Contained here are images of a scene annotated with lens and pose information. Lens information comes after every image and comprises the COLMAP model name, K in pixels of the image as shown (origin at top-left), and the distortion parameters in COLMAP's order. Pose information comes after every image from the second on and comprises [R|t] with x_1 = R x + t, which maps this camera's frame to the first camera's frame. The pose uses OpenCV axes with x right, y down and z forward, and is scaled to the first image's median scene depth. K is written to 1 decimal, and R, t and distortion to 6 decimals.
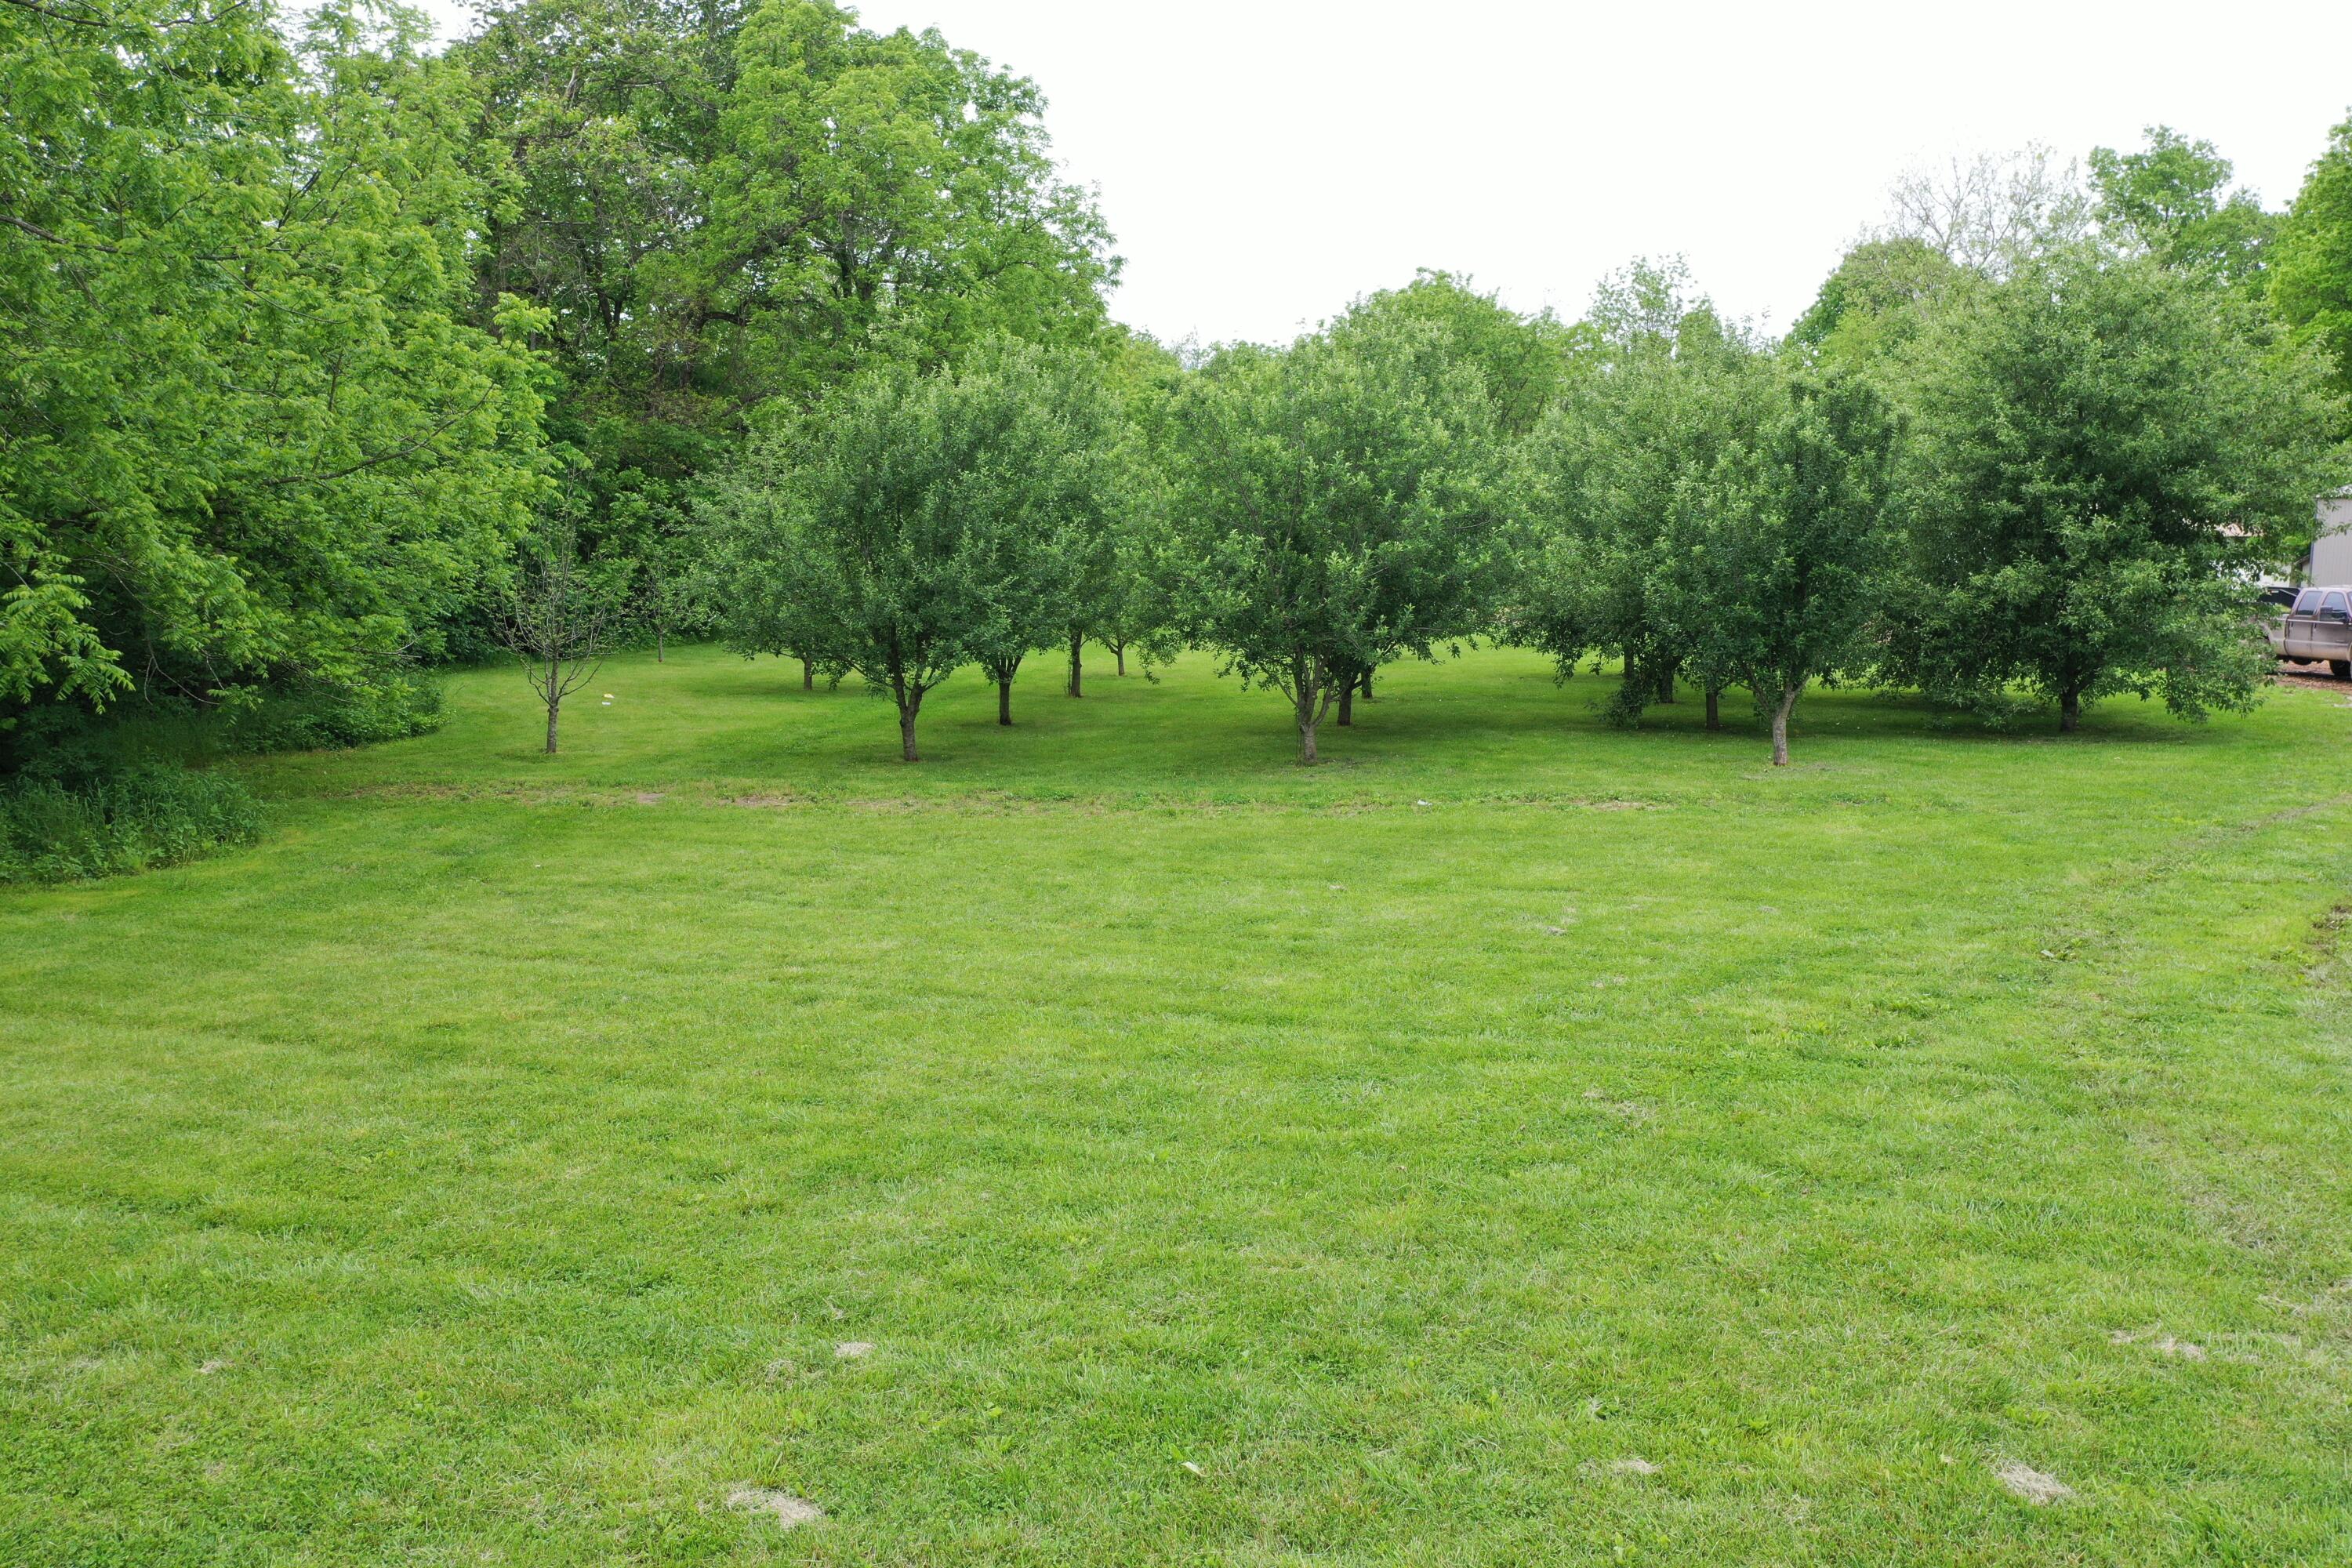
lens RADIAL K [[1877.3, 0, 1174.8], [0, 1877.3, 785.3], [0, 0, 1]] dist [-0.001430, 0.009004]
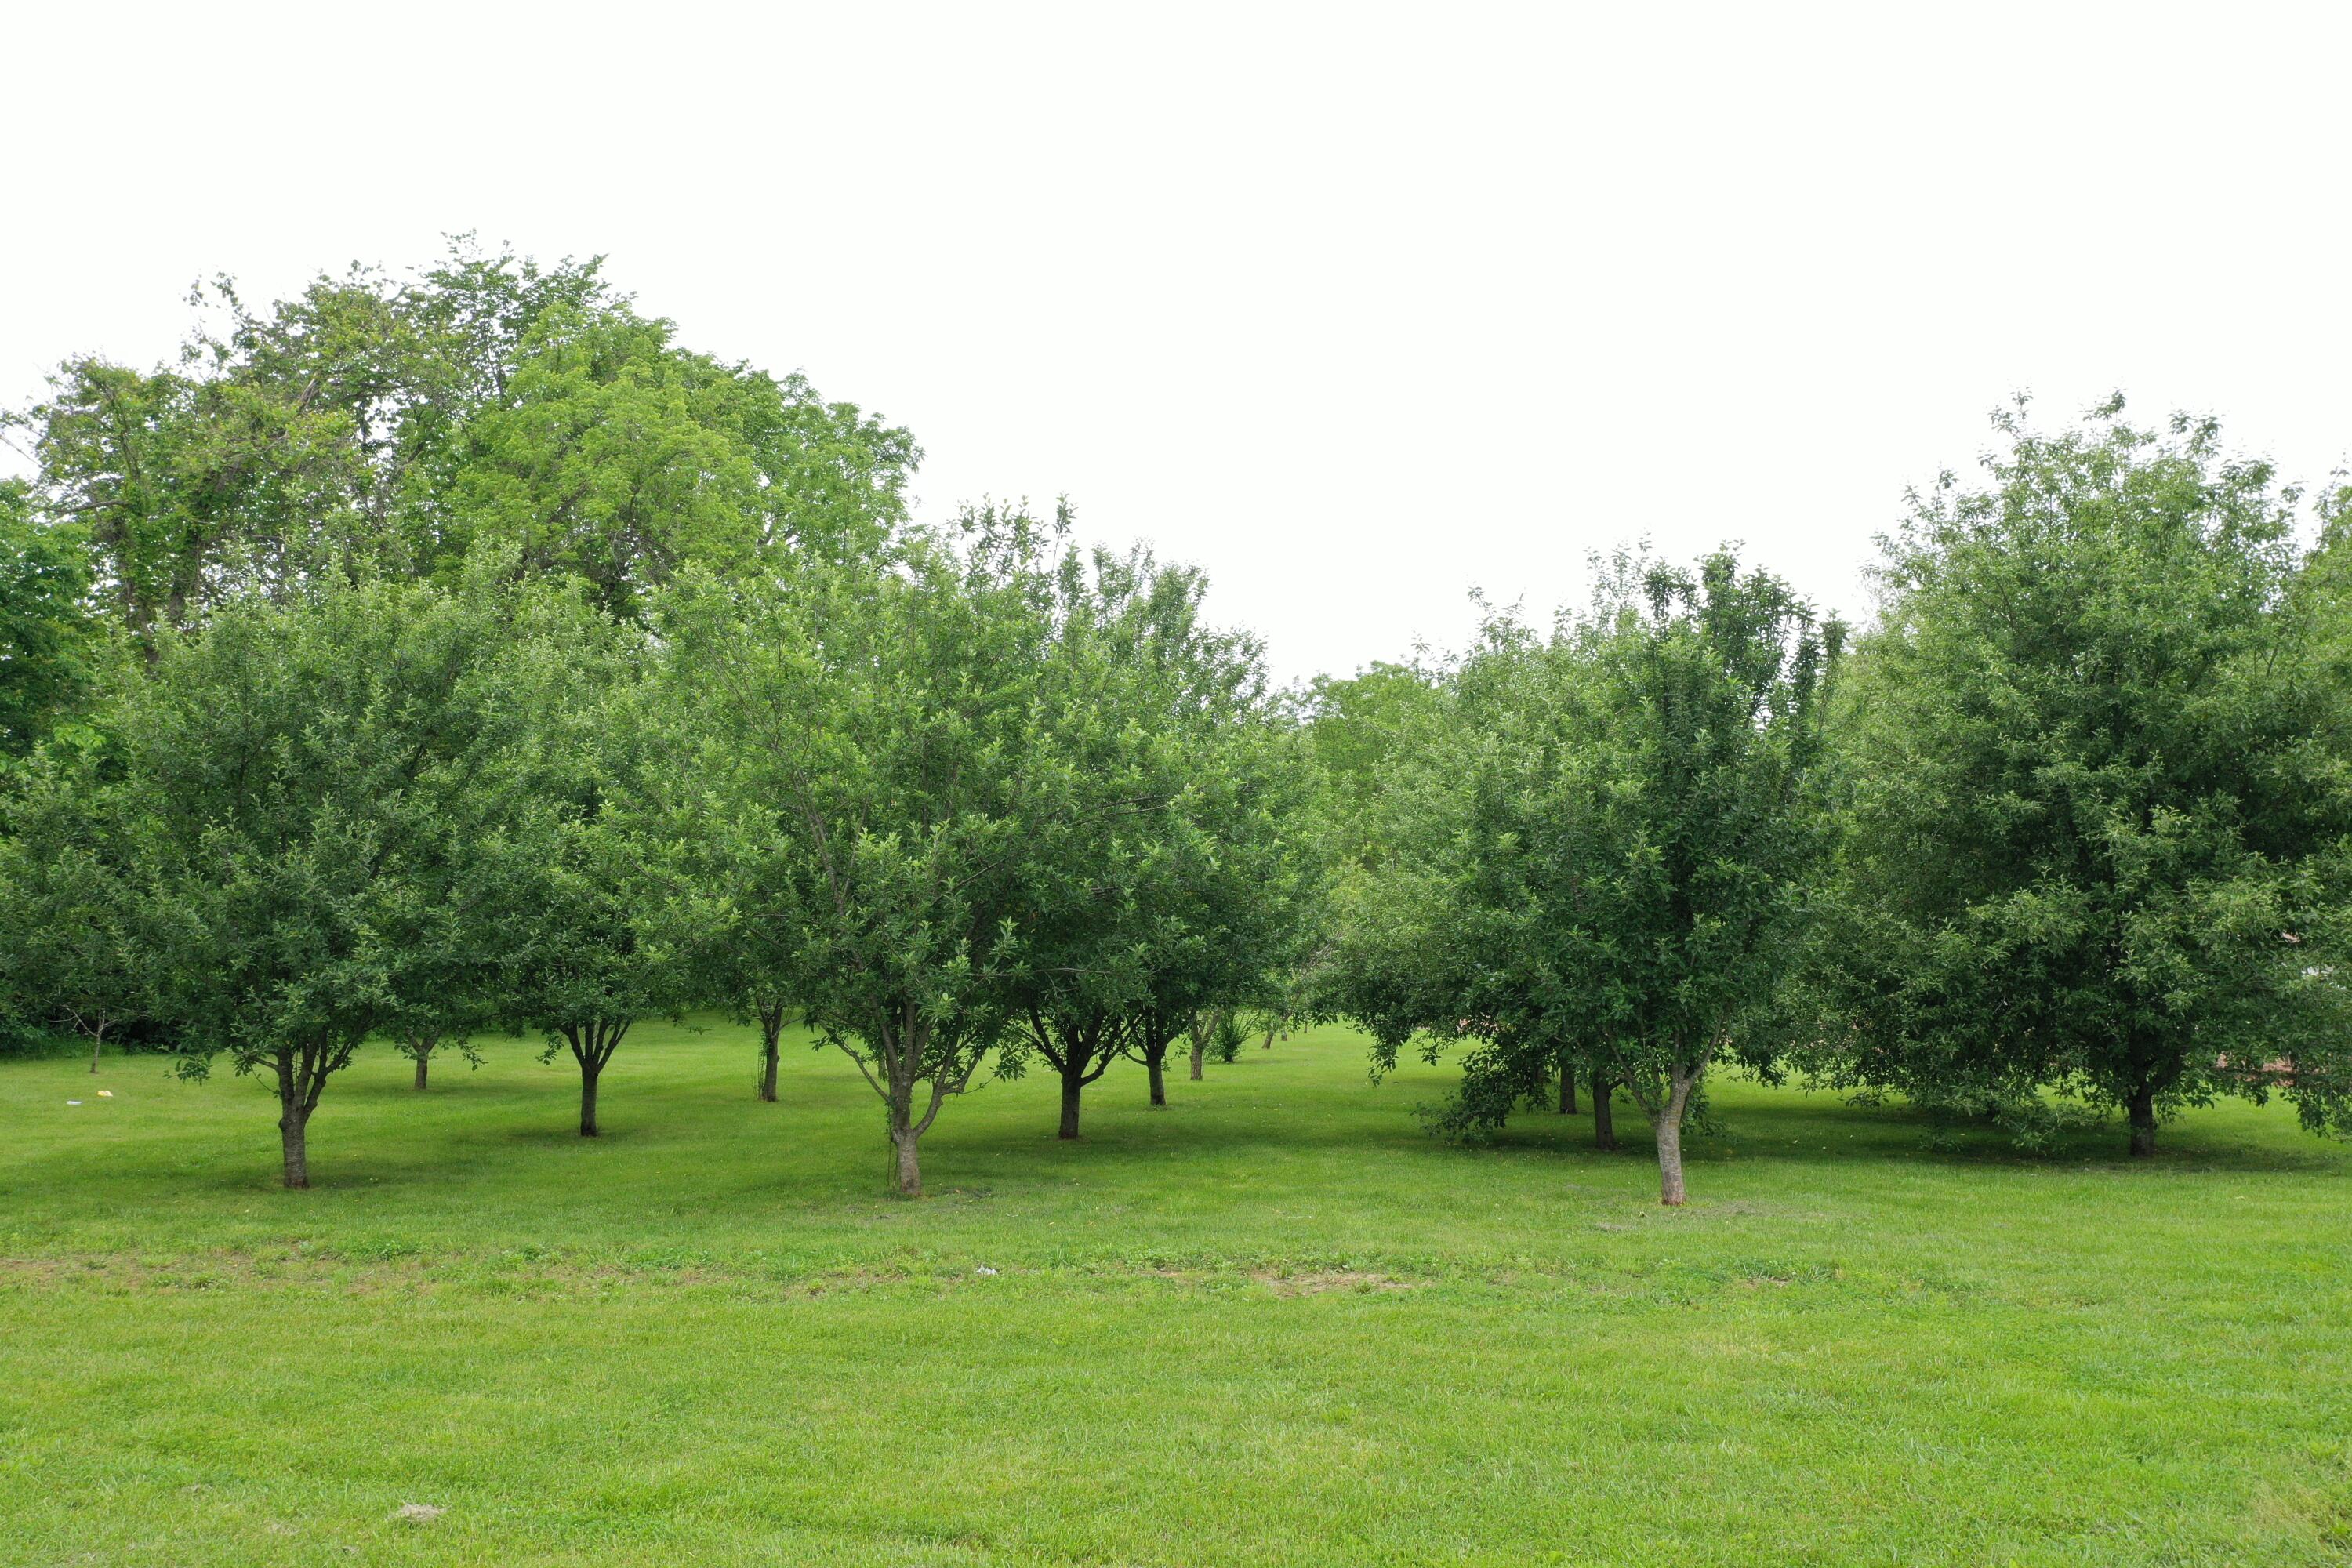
lens RADIAL K [[1877.3, 0, 1175.2], [0, 1877.3, 780.1], [0, 0, 1]] dist [-0.001430, 0.009004]
pose [[0.999928, 0.006676, -0.009999, 0.157732], [-0.008781, 0.973589, -0.228139, -0.004685], [0.008212, 0.228210, 0.973577, 0.360973]]
